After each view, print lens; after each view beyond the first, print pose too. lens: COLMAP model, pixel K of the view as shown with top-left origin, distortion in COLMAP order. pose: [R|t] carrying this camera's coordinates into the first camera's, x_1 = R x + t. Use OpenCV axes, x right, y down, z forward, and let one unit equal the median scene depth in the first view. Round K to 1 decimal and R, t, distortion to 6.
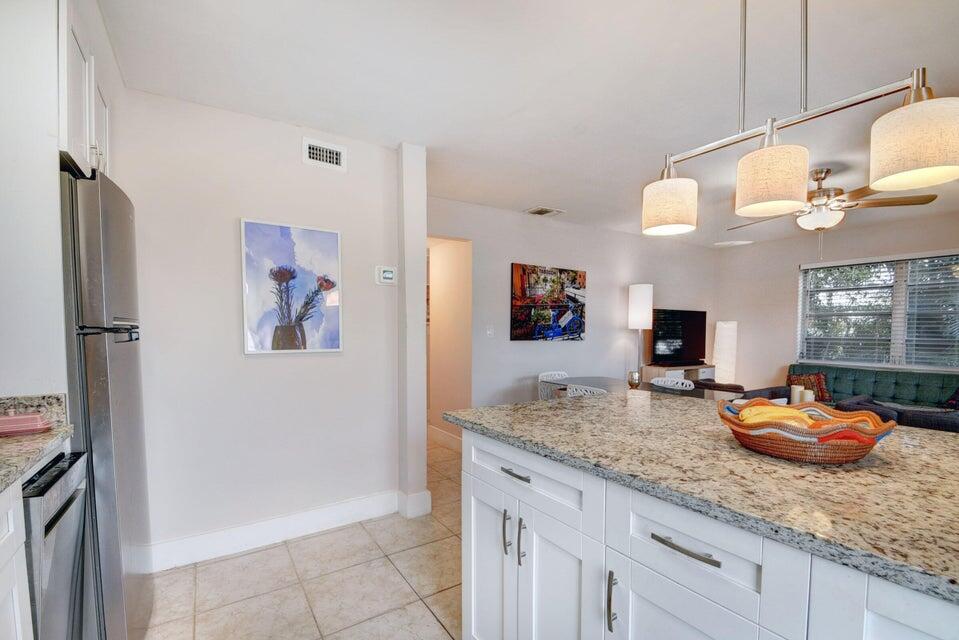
lens RADIAL K [[425.3, 0, 473.3], [0, 425.3, 346.3], [0, 0, 1]] dist [-0.004477, -0.000811]
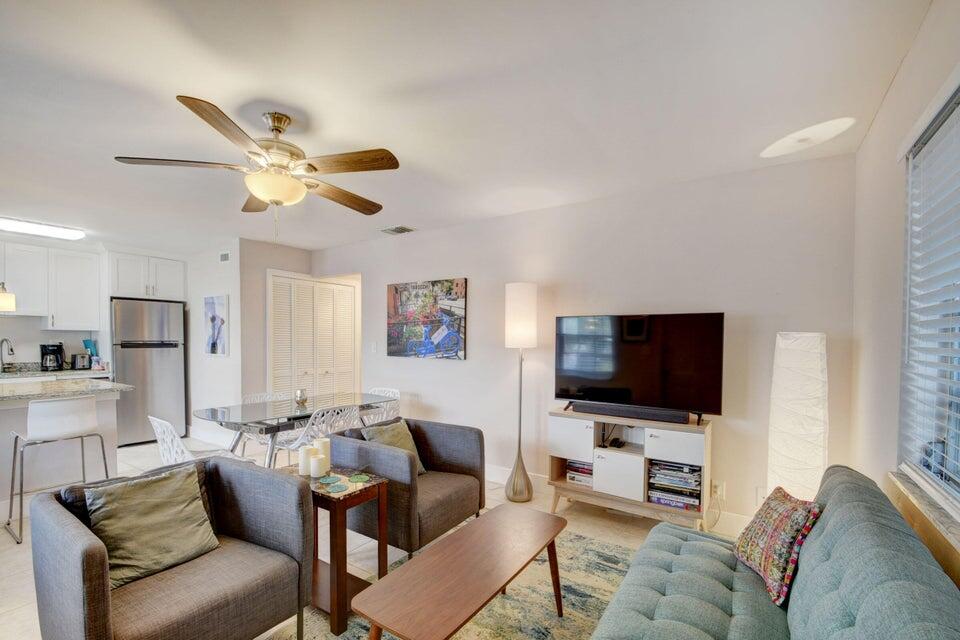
lens RADIAL K [[415.5, 0, 484.2], [0, 415.5, 349.7], [0, 0, 1]] dist [-0.003009, -0.000757]
pose [[0.414340, 0.023481, -0.909819, 1.083152], [-0.038998, 0.999207, 0.008028, -0.044543], [0.909286, 0.032155, 0.414927, 0.733949]]
